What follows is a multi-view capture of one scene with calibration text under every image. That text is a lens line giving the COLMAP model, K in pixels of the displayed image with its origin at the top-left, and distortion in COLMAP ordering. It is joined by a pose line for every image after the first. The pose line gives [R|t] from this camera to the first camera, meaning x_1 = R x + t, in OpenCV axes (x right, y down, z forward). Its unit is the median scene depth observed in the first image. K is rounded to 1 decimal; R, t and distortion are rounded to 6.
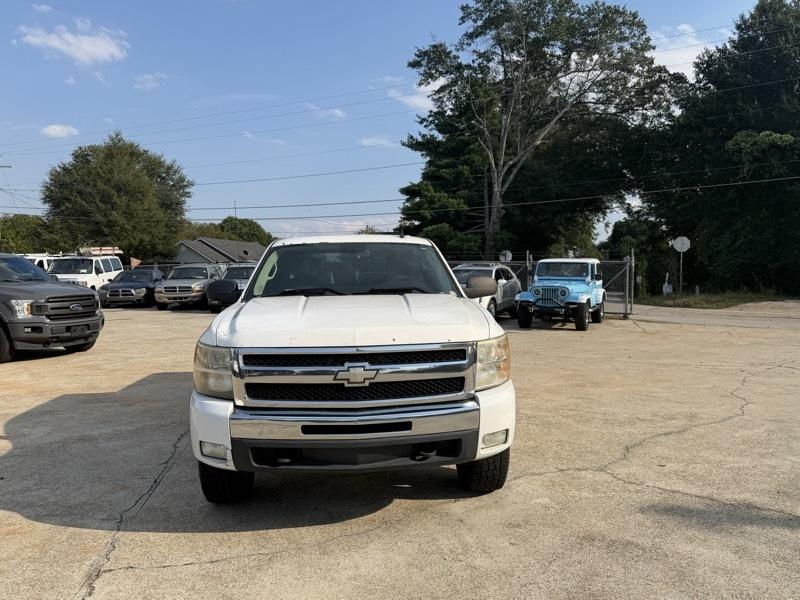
lens RADIAL K [[643.5, 0, 397.7], [0, 643.5, 303.3], [0, 0, 1]] dist [0.089208, -0.146875]
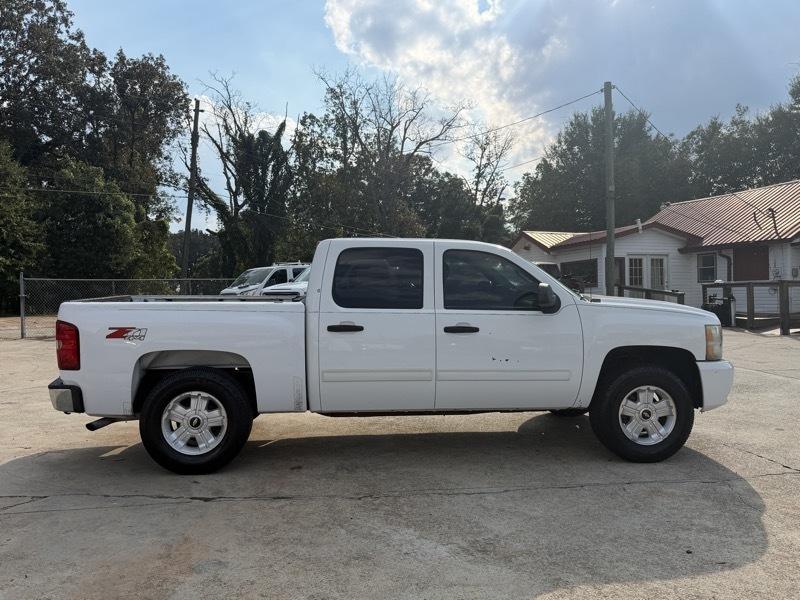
lens RADIAL K [[646.0, 0, 403.6], [0, 646.0, 299.6], [0, 0, 1]] dist [0.094512, -0.144300]
pose [[-0.030697, -0.019195, 0.999344, -0.174429], [0.052049, 0.998428, 0.020776, -0.006129], [-0.998173, 0.052652, -0.029649, 0.174475]]
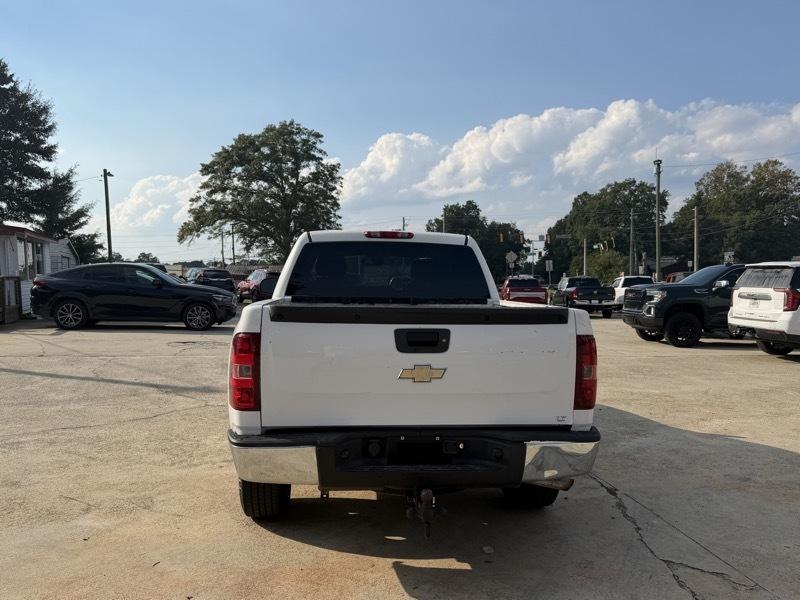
lens RADIAL K [[646.1, 0, 397.6], [0, 646.1, 299.1], [0, 0, 1]] dist [0.123977, -0.211481]
pose [[-0.999286, 0.003007, -0.037661, -0.009384], [-0.000021, 0.996783, 0.080148, -0.014905], [0.037781, 0.080092, -0.996071, 0.327940]]
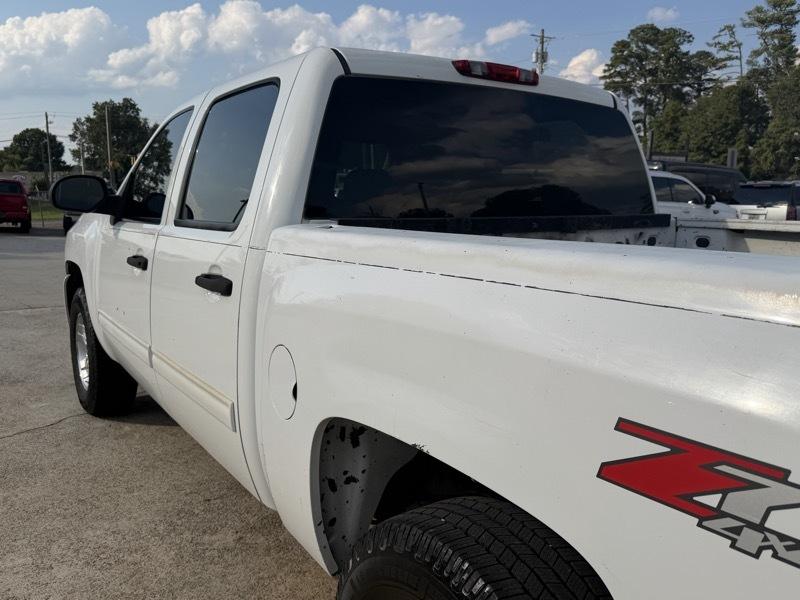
lens RADIAL K [[661.8, 0, 404.7], [0, 661.8, 293.6], [0, 0, 1]] dist [-0.003051, -0.003370]
pose [[-0.855742, 0.079962, -0.511186, 0.028197], [-0.026610, 0.979877, 0.197823, -0.009284], [0.516718, 0.182888, -0.836394, 0.240493]]
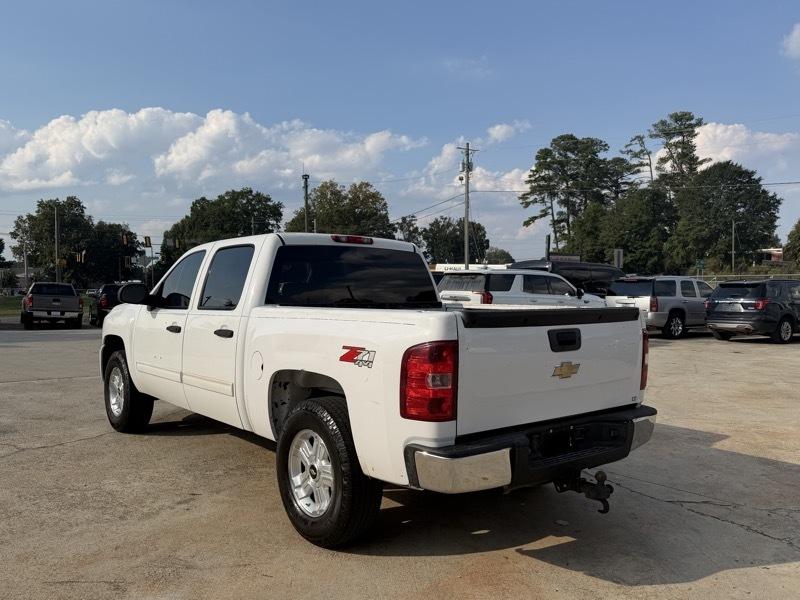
lens RADIAL K [[646.0, 0, 403.6], [0, 646.0, 299.6], [0, 0, 1]] dist [0.094512, -0.144300]
pose [[-0.809656, 0.019771, -0.586571, 0.058376], [-0.023183, 0.997575, 0.065625, -0.014100], [0.586446, 0.066733, -0.807235, 0.305568]]
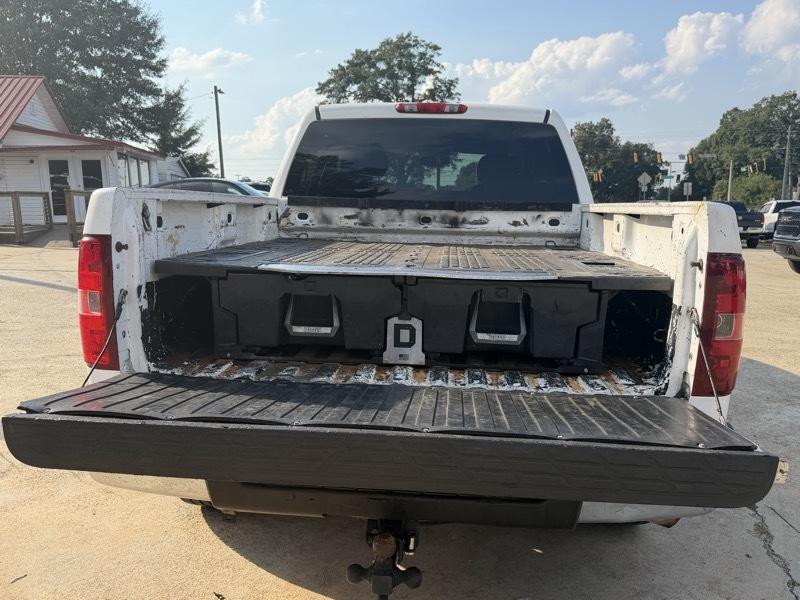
lens RADIAL K [[652.5, 0, 403.6], [0, 652.5, 303.5], [0, 0, 1]] dist [0.083775, -0.153467]
pose [[-0.990718, -0.028218, 0.132976, -0.022404], [-0.001293, 0.980129, 0.198356, -0.008554], [-0.135930, 0.196343, -0.971068, 0.288824]]
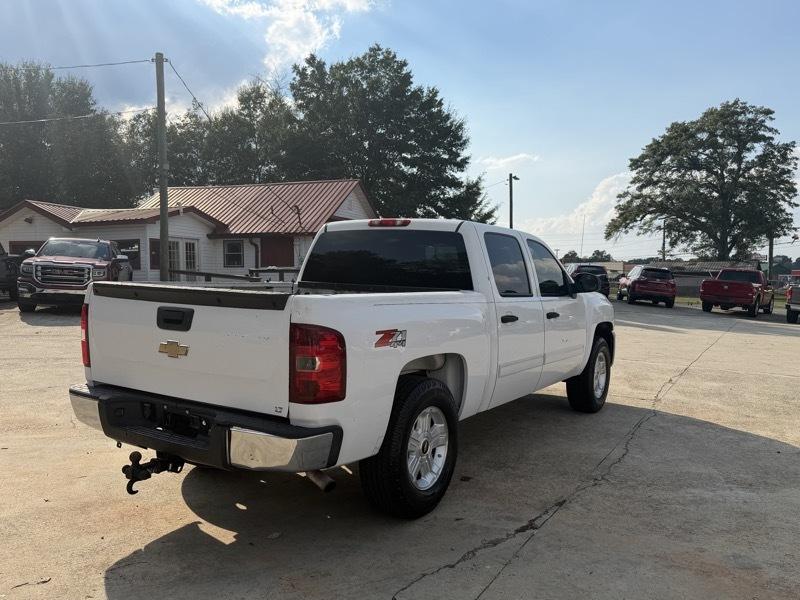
lens RADIAL K [[646.0, 0, 403.6], [0, 646.0, 299.6], [0, 0, 1]] dist [0.094512, -0.144300]
pose [[-0.809584, -0.035556, 0.585926, -0.096210], [0.014397, 0.996661, 0.080374, -0.012291], [-0.586828, 0.073505, -0.806369, 0.298920]]
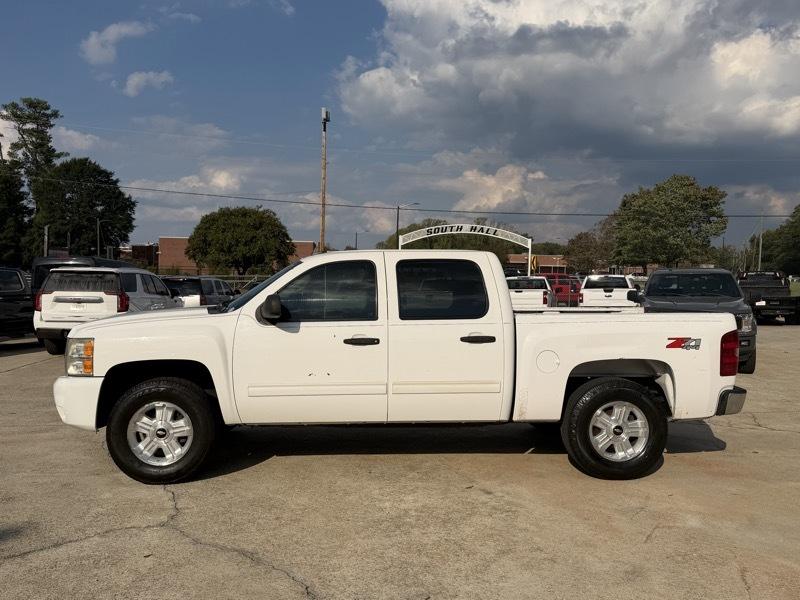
lens RADIAL K [[643.5, 0, 397.7], [0, 643.5, 303.3], [0, 0, 1]] dist [0.089208, -0.146875]
pose [[0.008116, 0.038679, -0.999219, 0.150804], [-0.057579, 0.997612, 0.038149, -0.010785], [0.998308, 0.057225, 0.010324, 0.167165]]
